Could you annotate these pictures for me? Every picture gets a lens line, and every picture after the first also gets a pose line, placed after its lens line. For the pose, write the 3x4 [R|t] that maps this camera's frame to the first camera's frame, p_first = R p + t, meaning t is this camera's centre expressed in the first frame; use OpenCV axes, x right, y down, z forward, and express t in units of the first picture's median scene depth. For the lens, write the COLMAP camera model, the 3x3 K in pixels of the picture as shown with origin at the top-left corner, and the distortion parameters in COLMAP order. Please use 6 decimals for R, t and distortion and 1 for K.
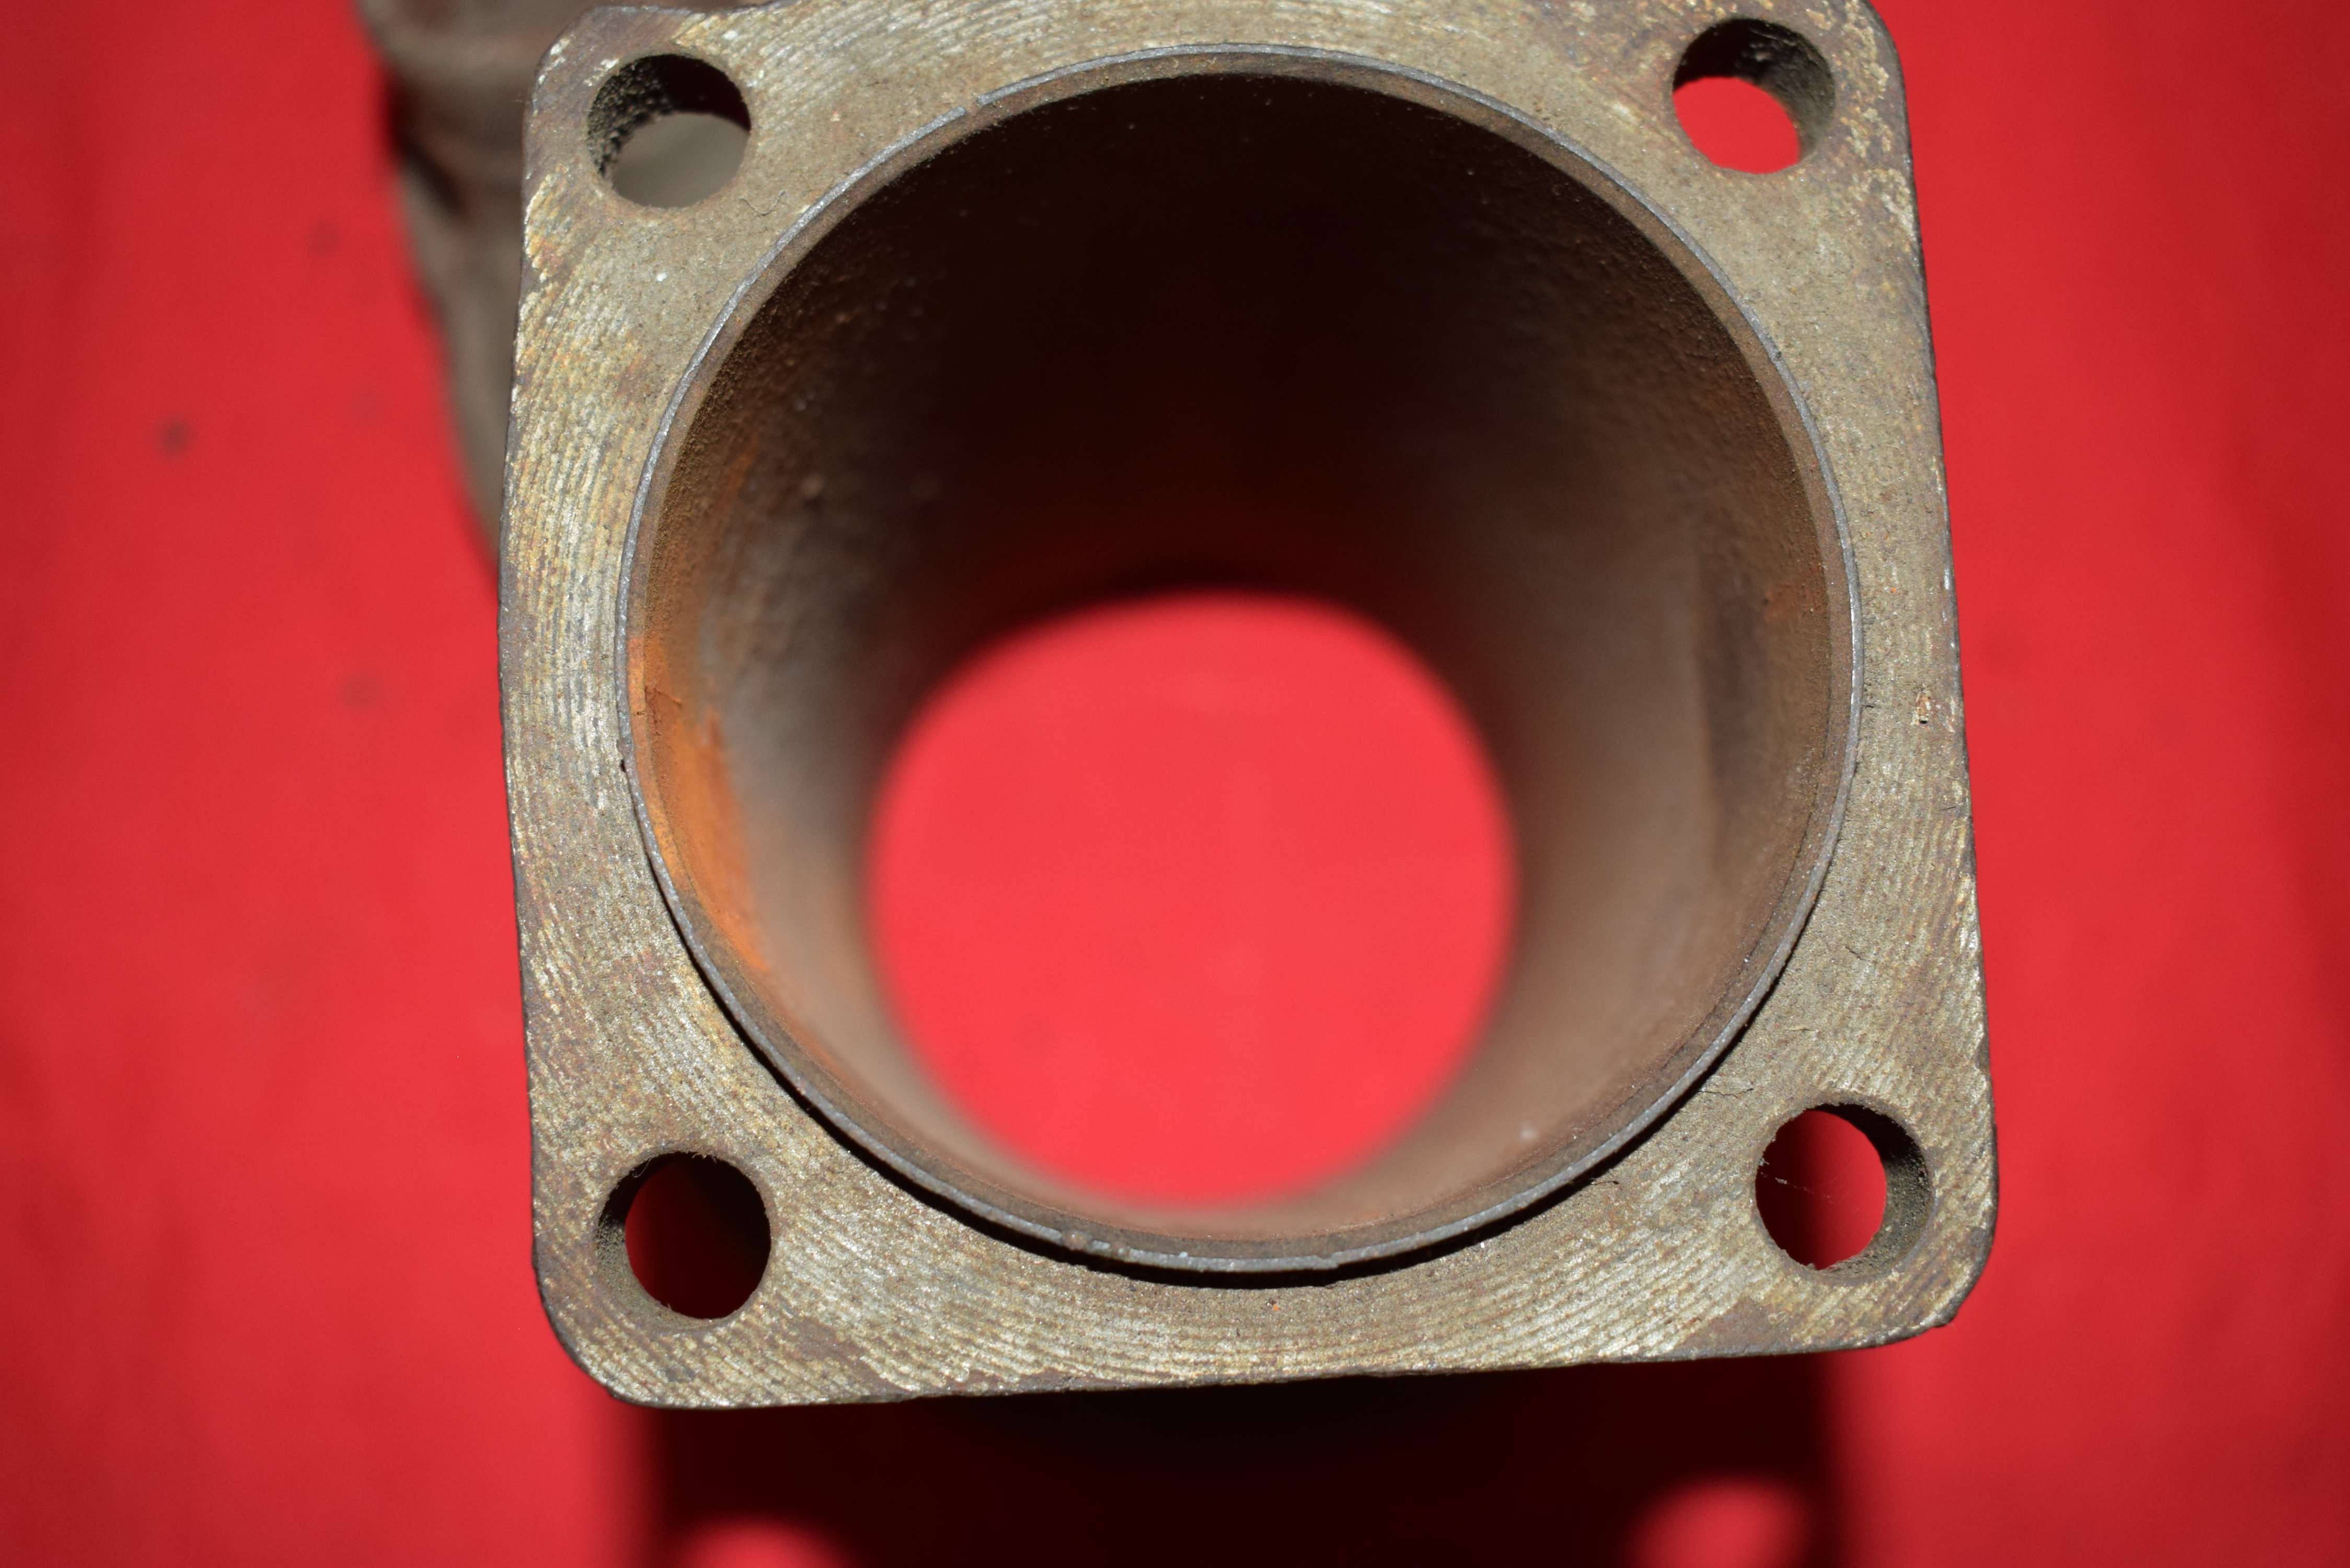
lens RADIAL K [[2675.0, 0, 1175.0], [0, 2675.0, 784.0], [0, 0, 1]] dist [-0.071998, -0.003727]
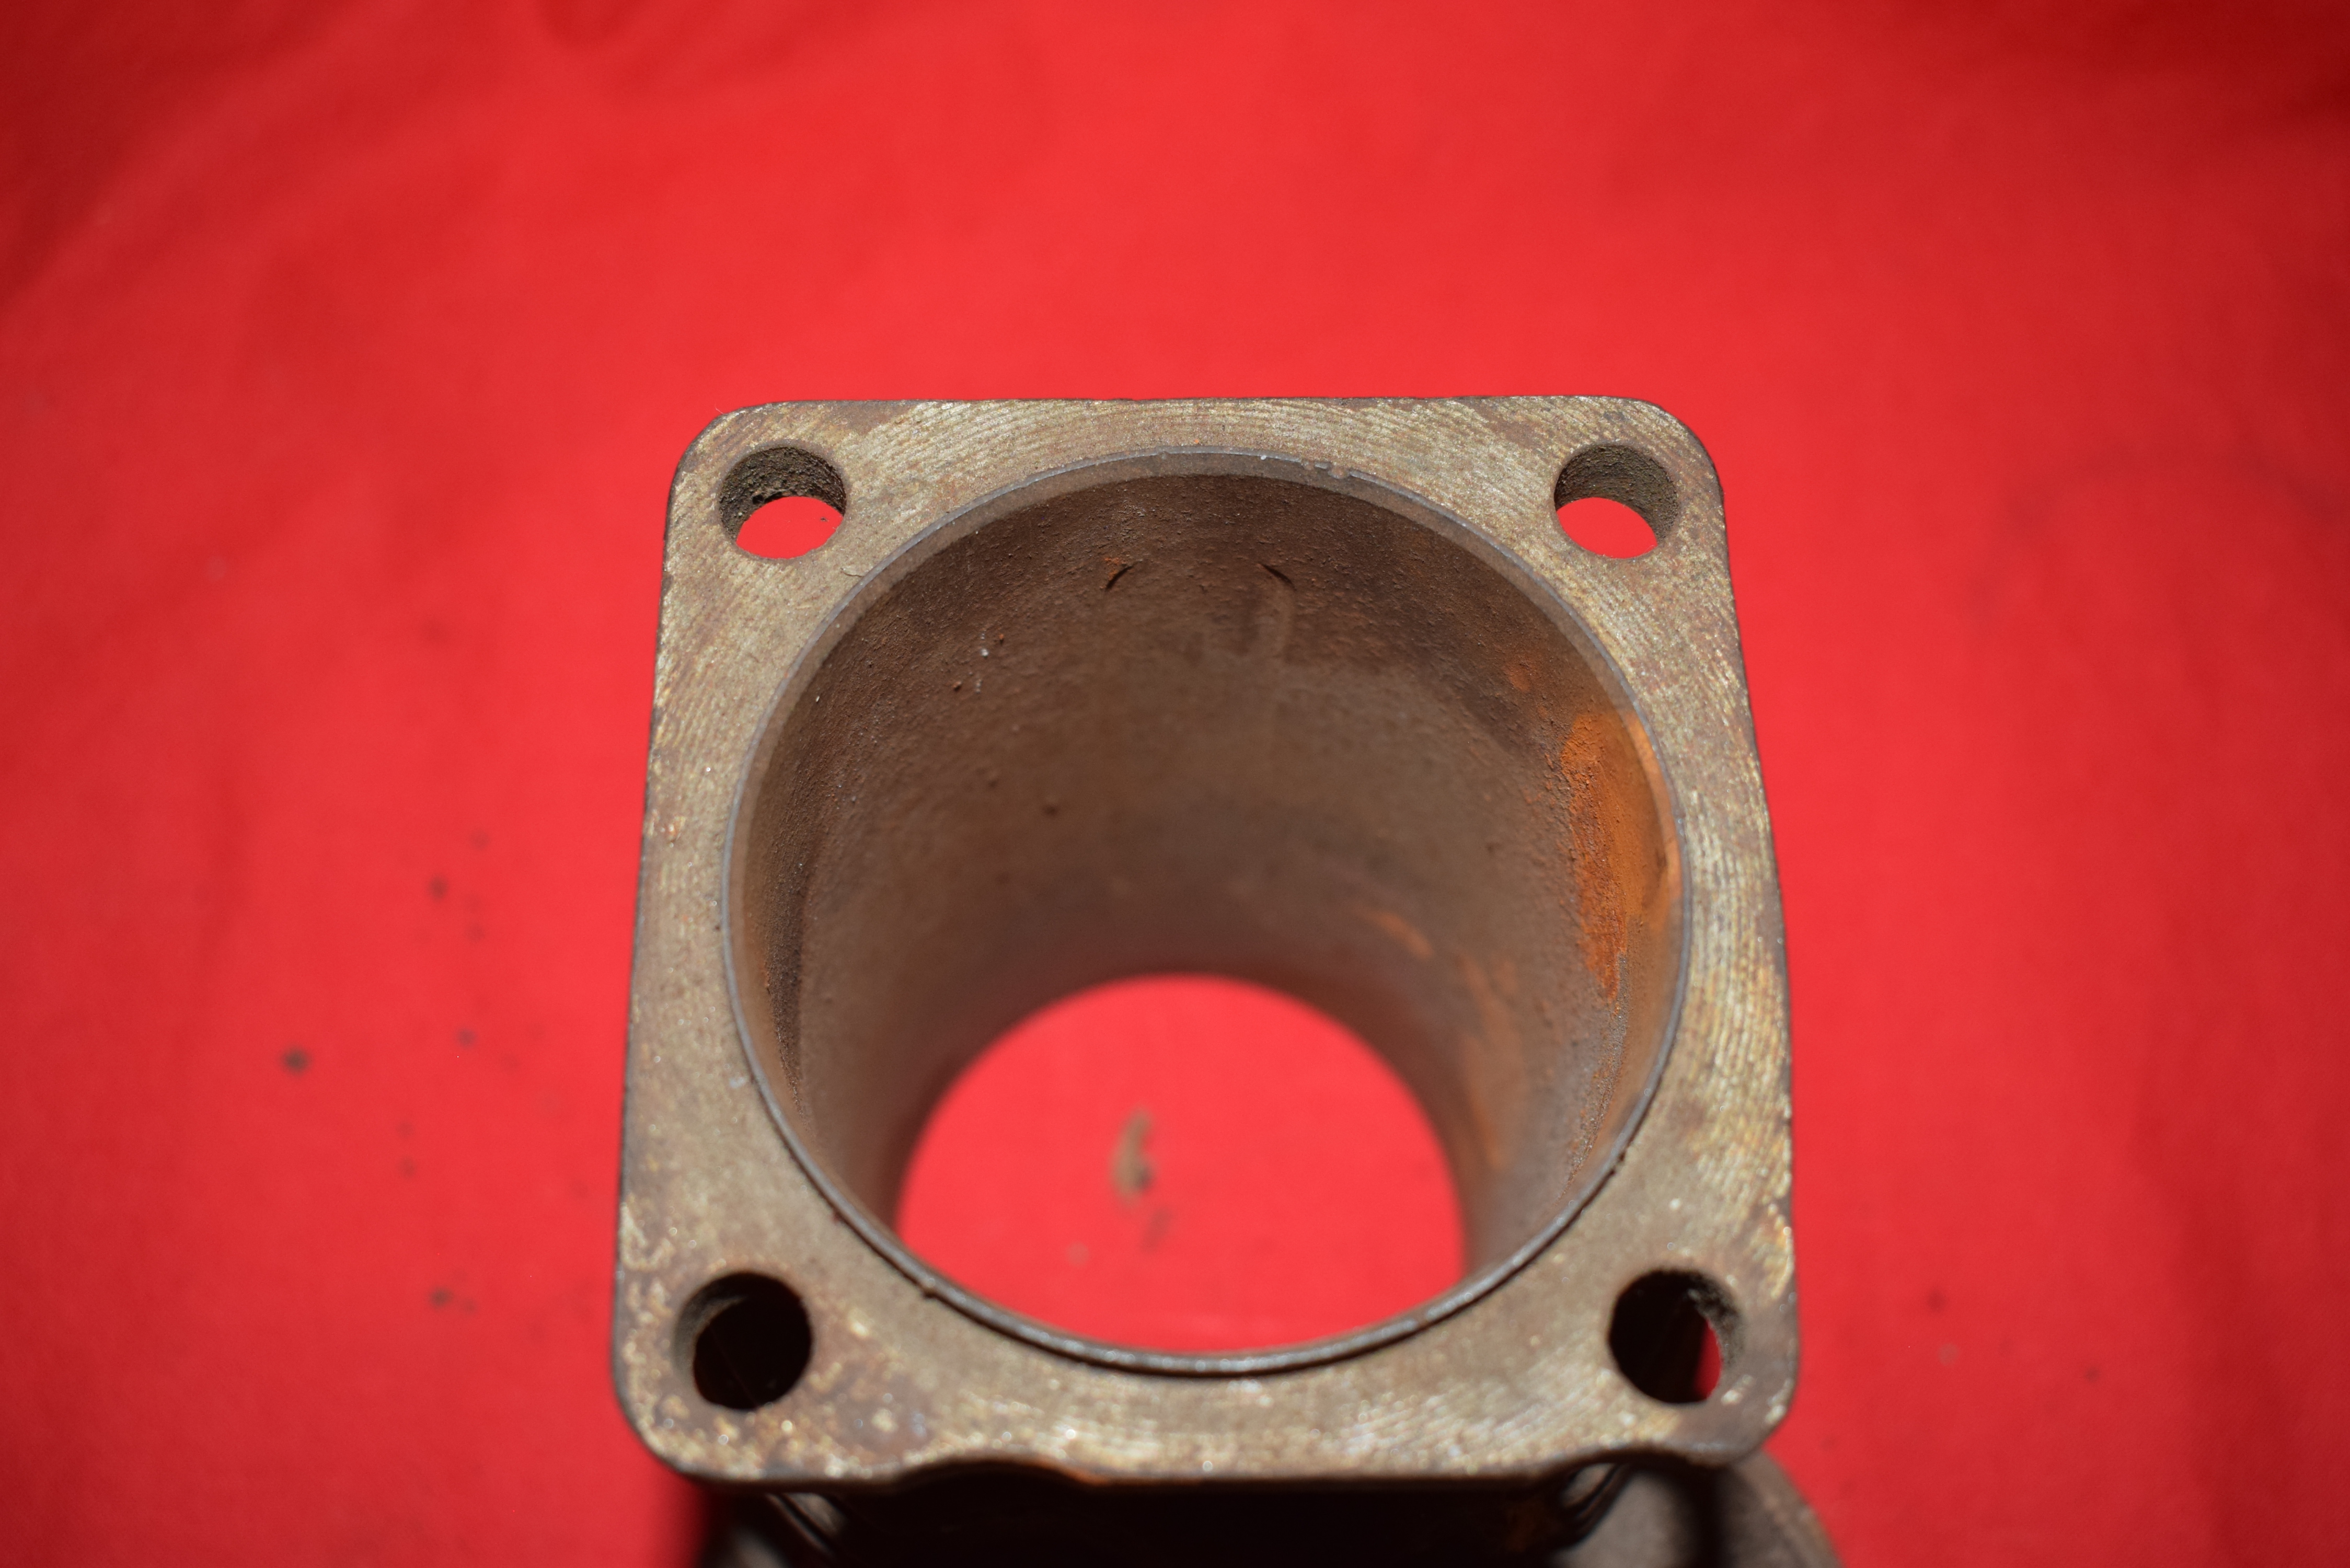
lens RADIAL K [[2675.0, 0, 1175.0], [0, 2675.0, 784.0], [0, 0, 1]] dist [-0.071998, -0.003727]
pose [[-0.999061, -0.041761, -0.011571, 0.056015], [0.030687, -0.870321, 0.491527, -0.635791], [-0.030597, 0.490710, 0.870785, -0.139796]]
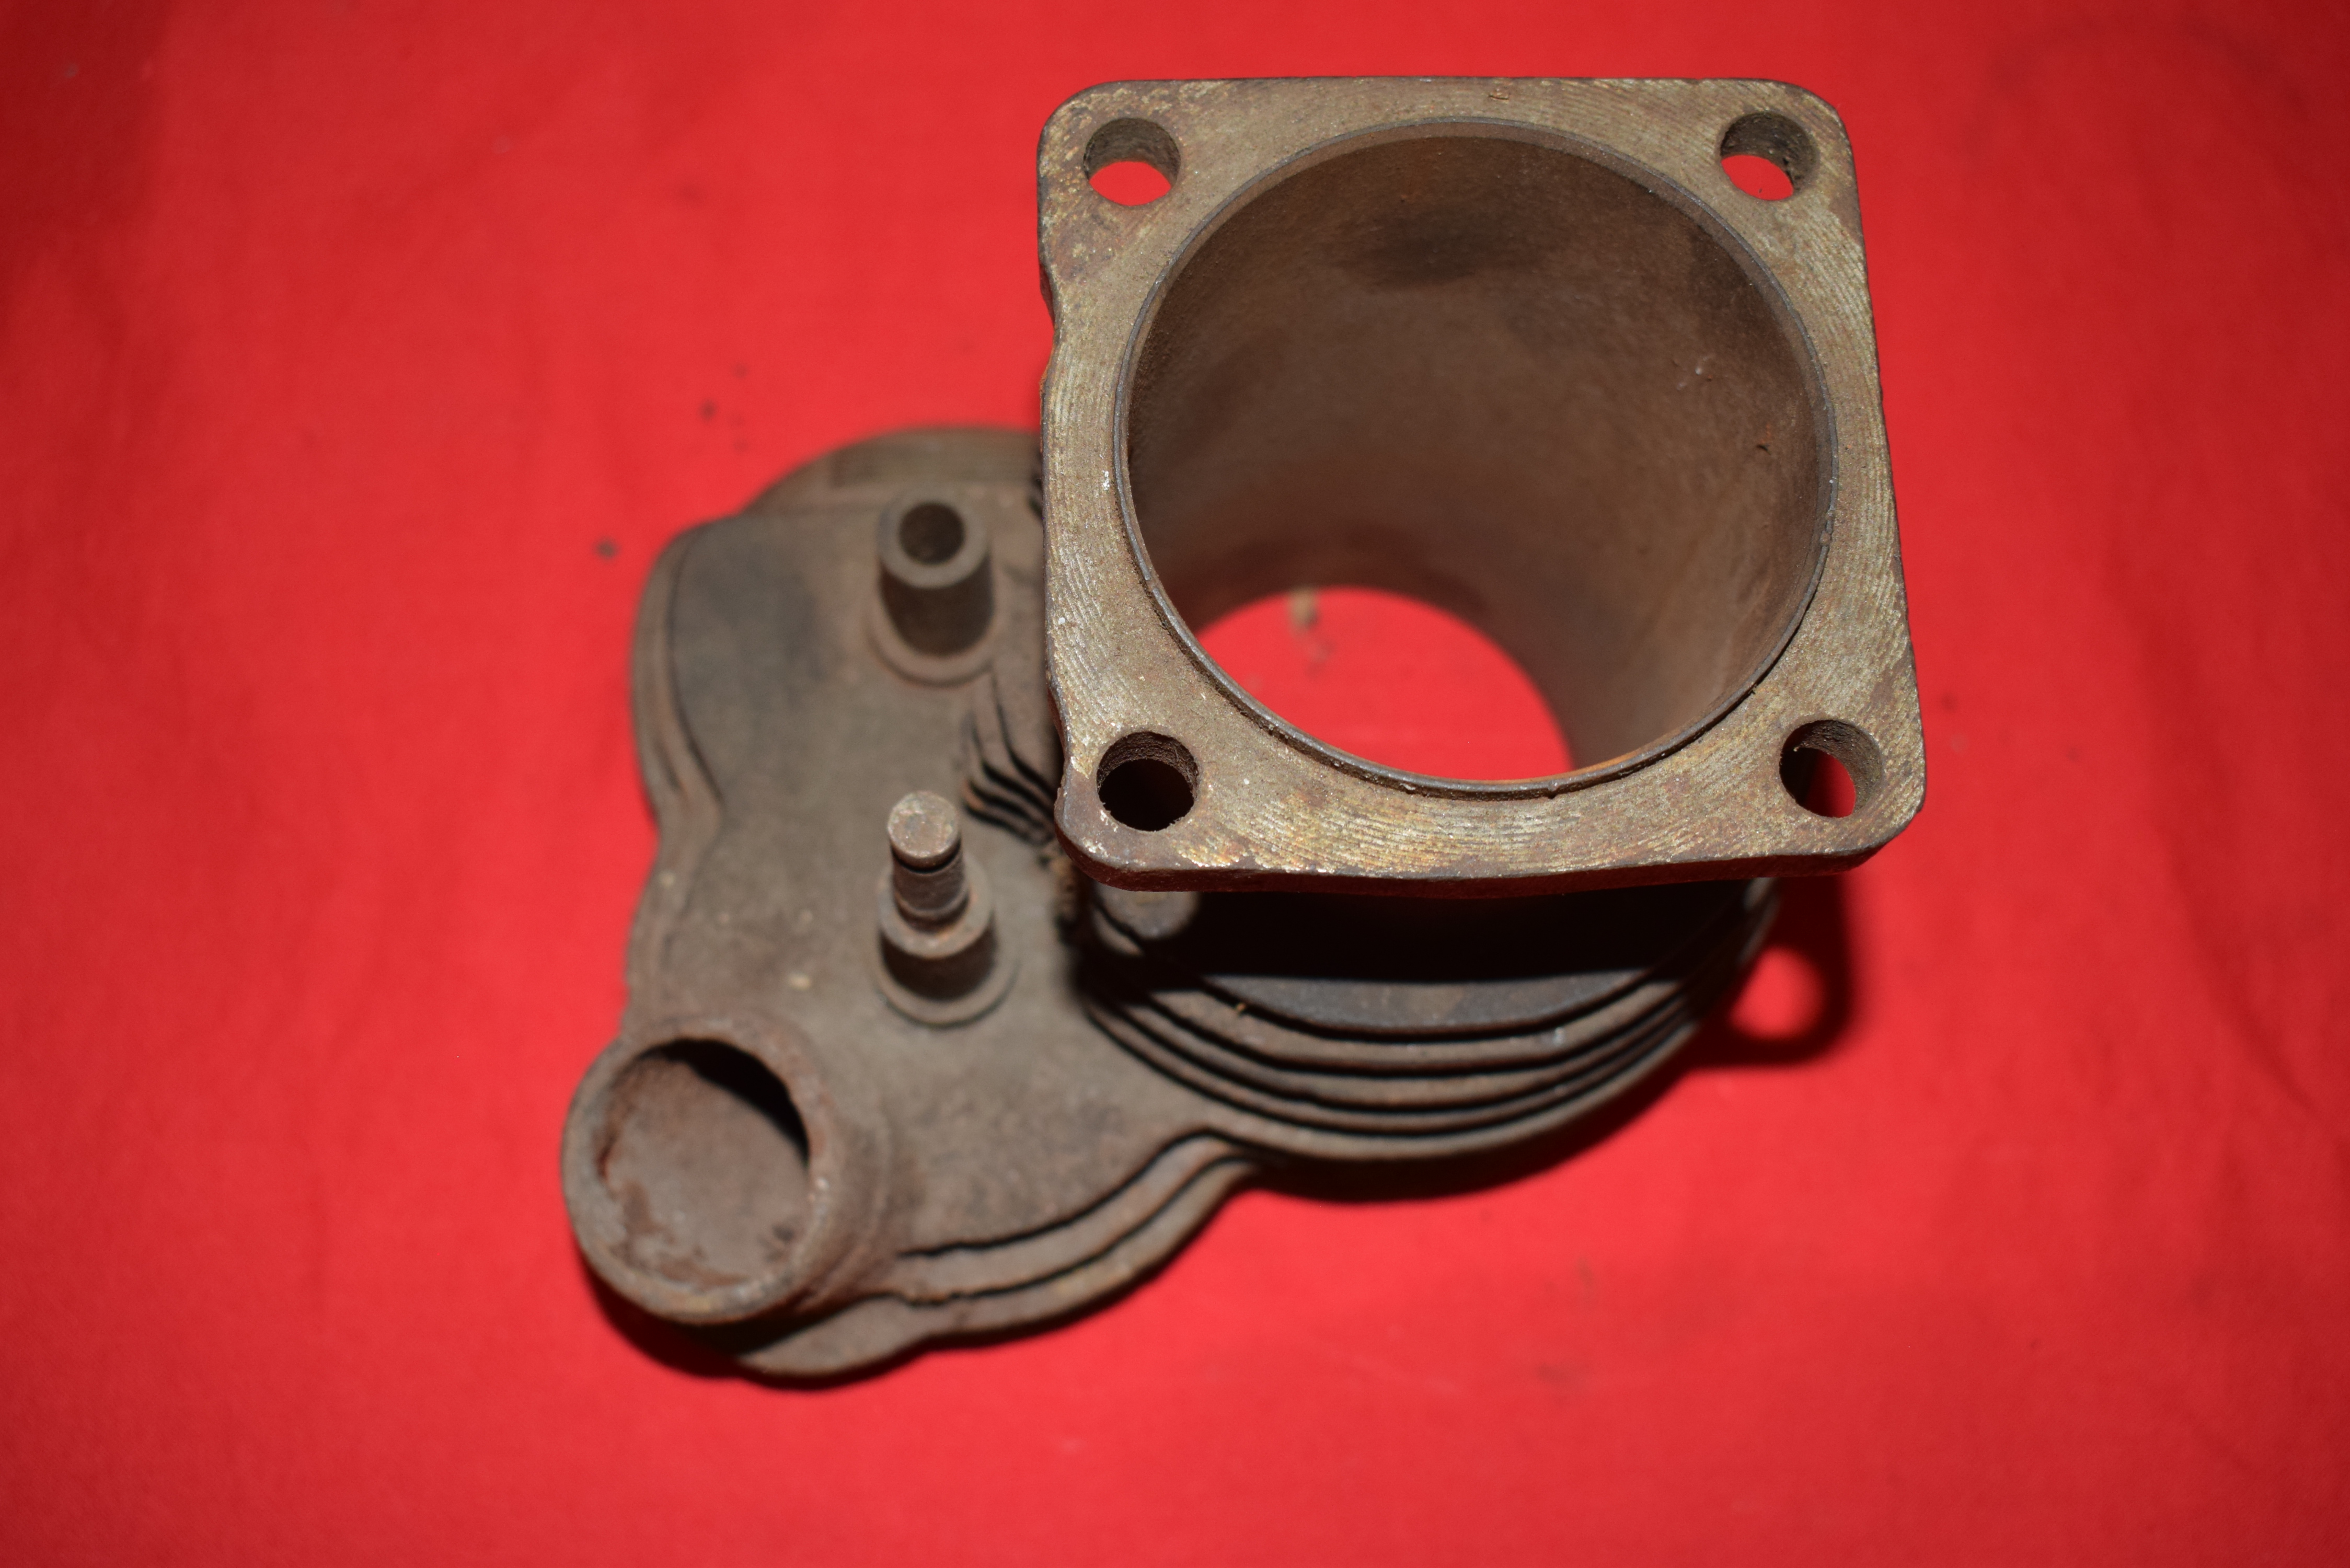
lens RADIAL K [[2675.0, 0, 1175.0], [0, 2675.0, 784.0], [0, 0, 1]] dist [-0.071998, -0.003727]
pose [[0.014034, -0.965649, 0.259469, -0.622790], [0.984175, 0.059183, 0.167026, -0.509942], [-0.176645, 0.253019, 0.951198, -0.530201]]
